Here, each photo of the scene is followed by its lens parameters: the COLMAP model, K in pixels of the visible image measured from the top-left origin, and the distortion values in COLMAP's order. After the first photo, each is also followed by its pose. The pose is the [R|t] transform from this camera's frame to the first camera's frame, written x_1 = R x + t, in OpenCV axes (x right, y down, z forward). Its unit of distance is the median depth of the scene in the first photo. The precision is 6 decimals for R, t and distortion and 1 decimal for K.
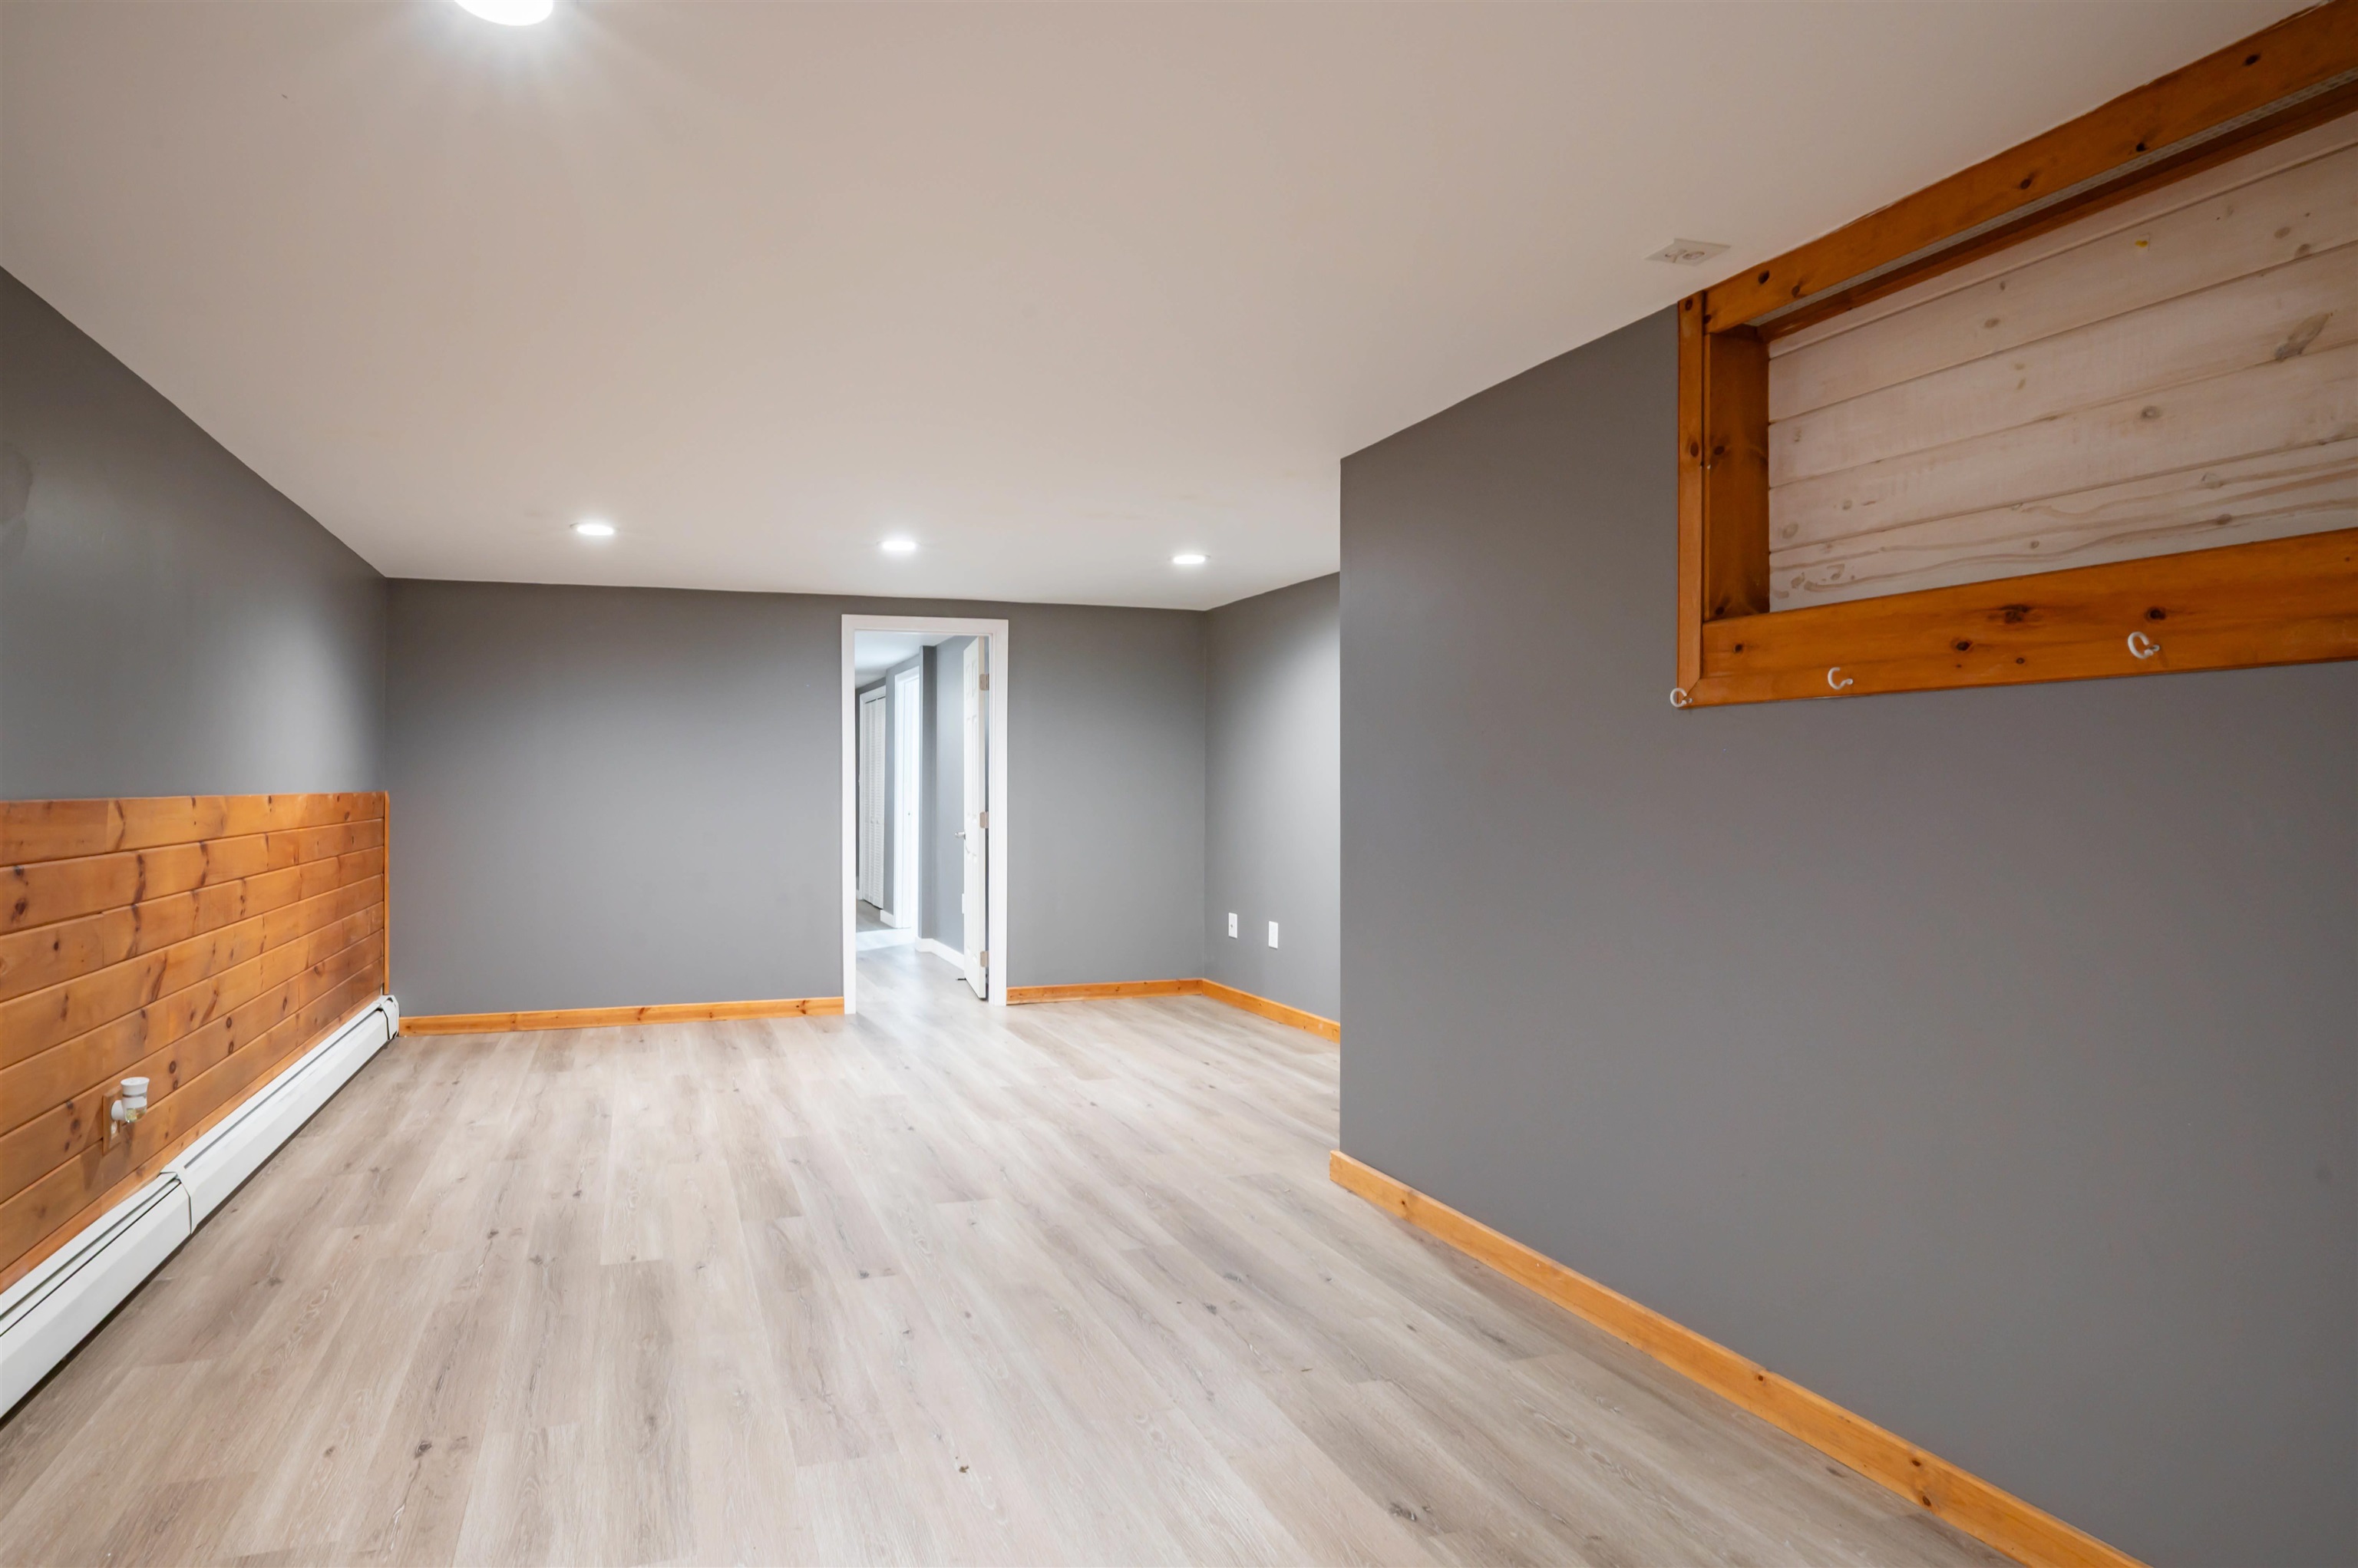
lens RADIAL K [[1221.4, 0, 990.4], [0, 1221.4, 777.4], [0, 0, 1]] dist [-0.001017, 0.000795]
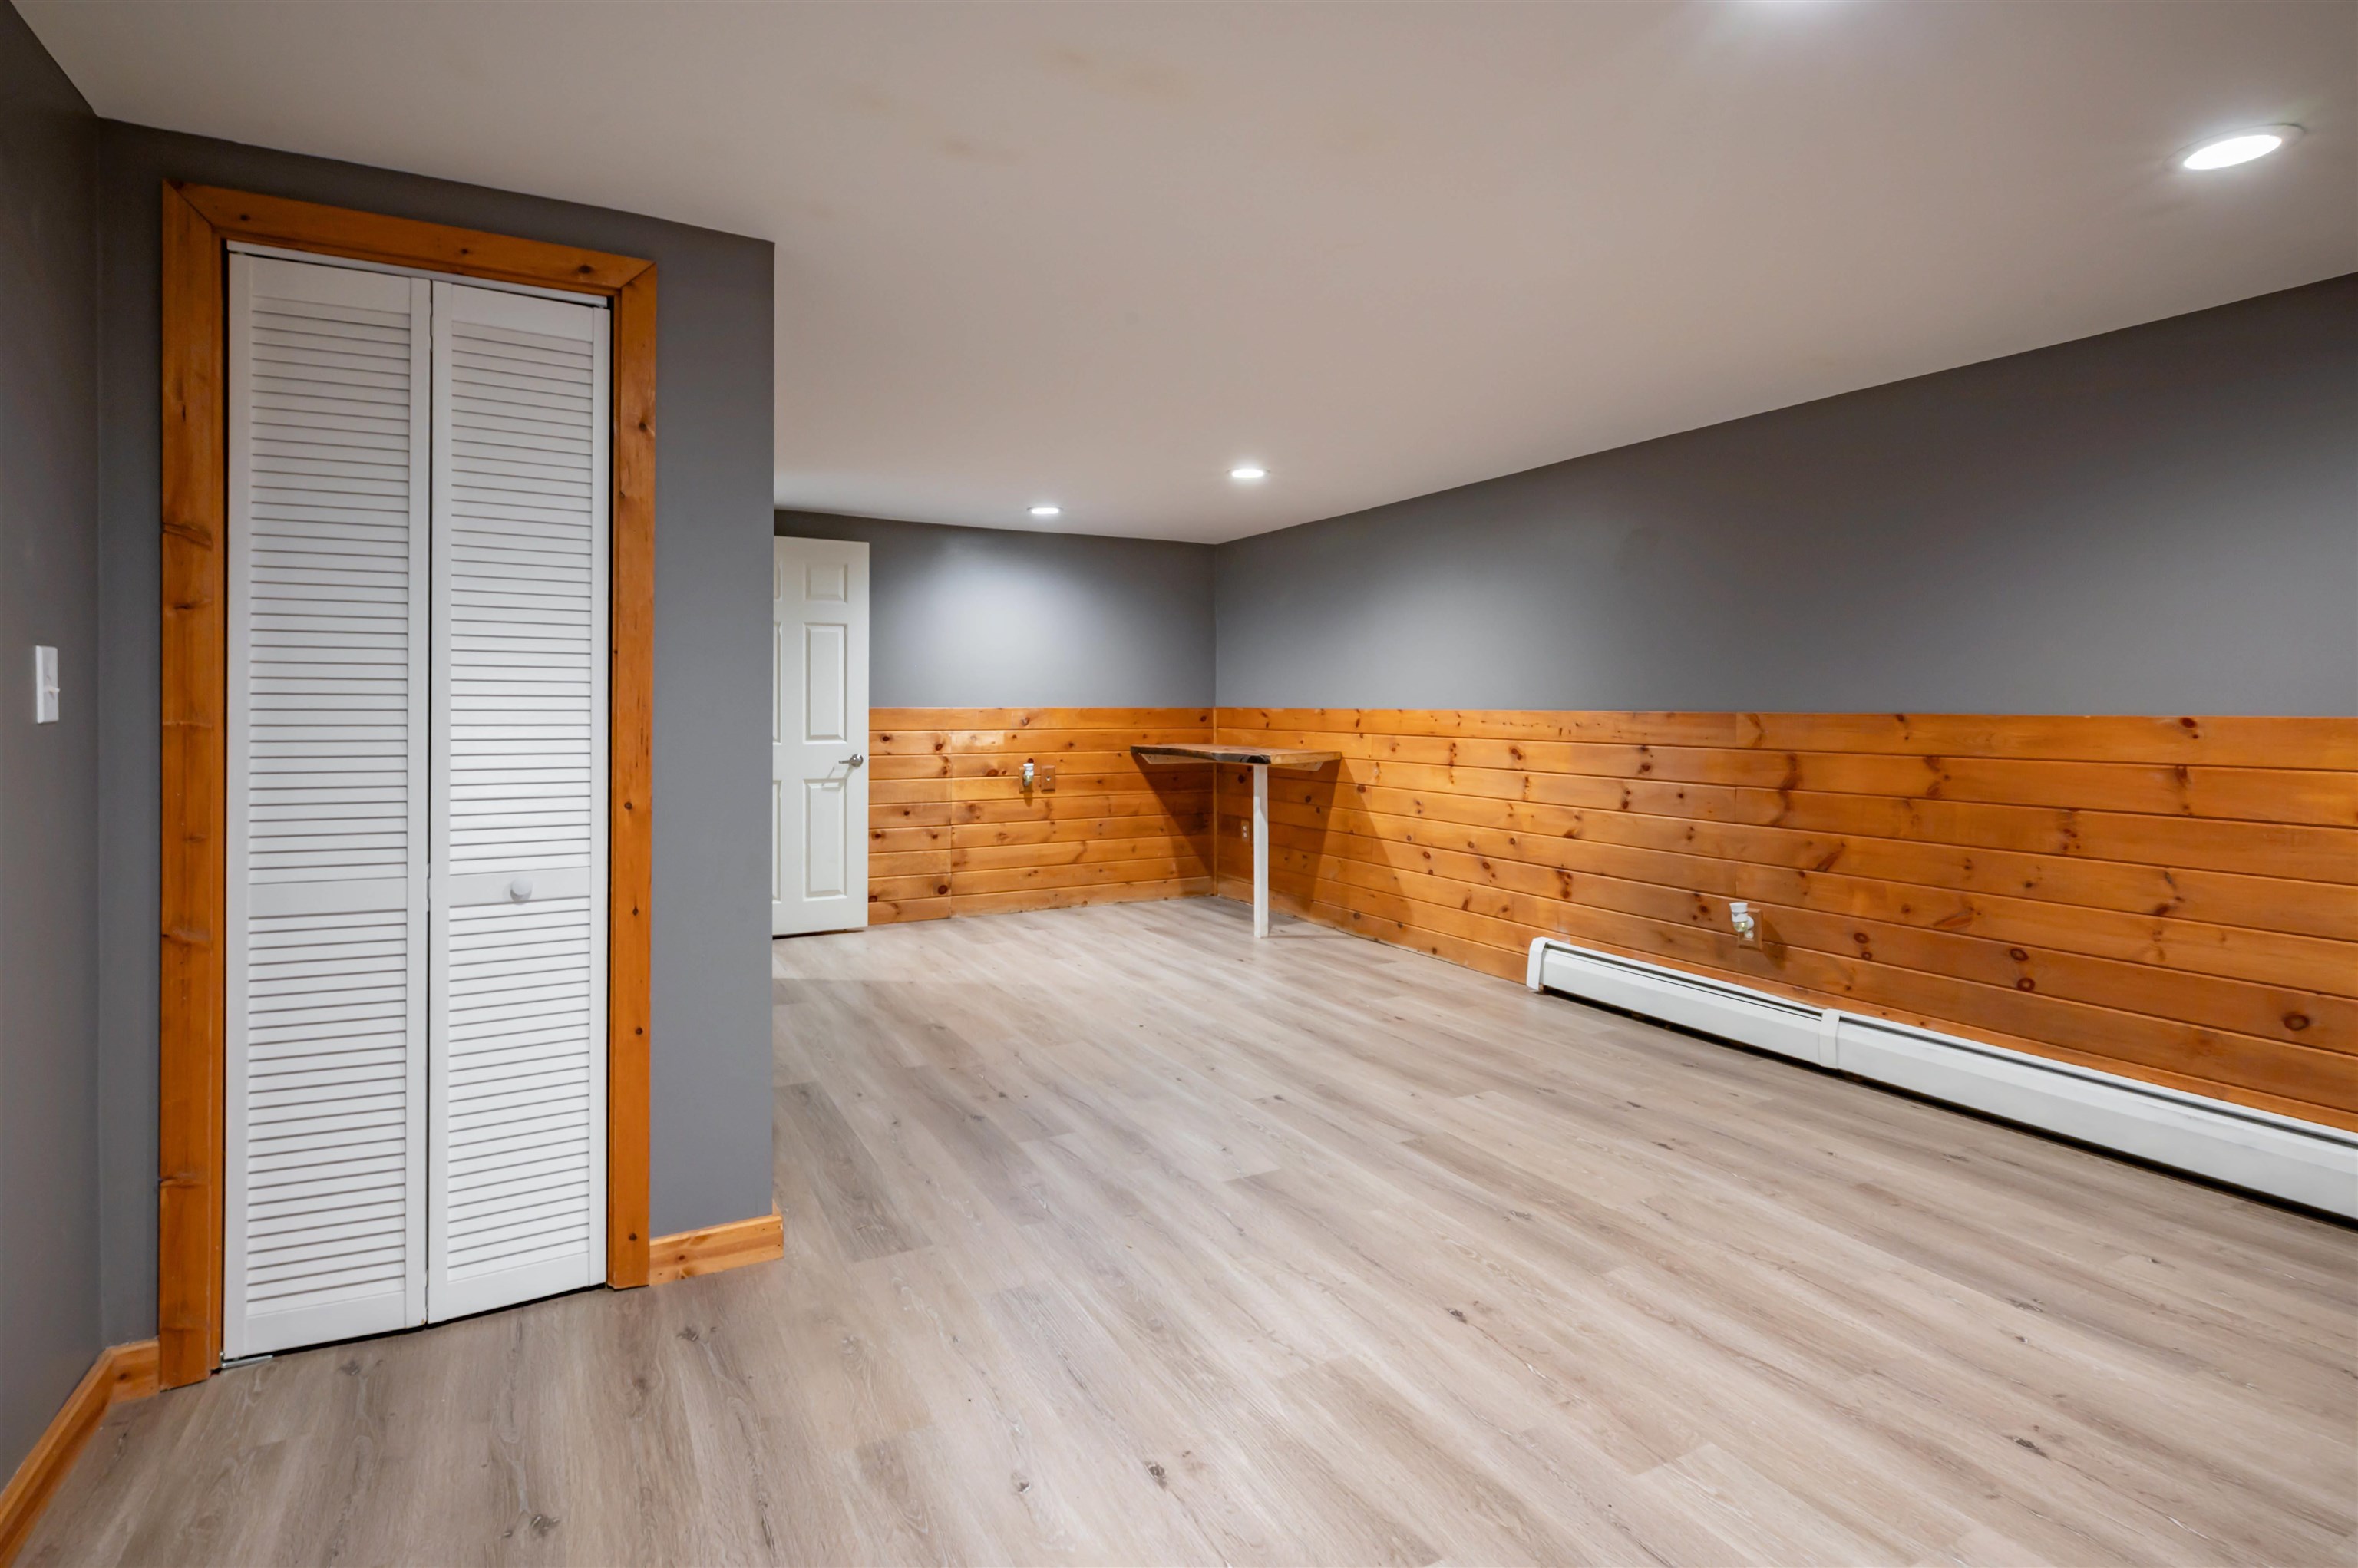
lens RADIAL K [[1154.0, 0, 1197.9], [0, 1154.0, 715.2], [0, 0, 1]] dist [0.000567, 0.000434]
pose [[-0.972650, 0.001062, -0.232275, 0.212671], [0.000198, 0.999993, 0.003742, 0.012651], [0.232277, 0.003594, -0.972643, 1.819786]]
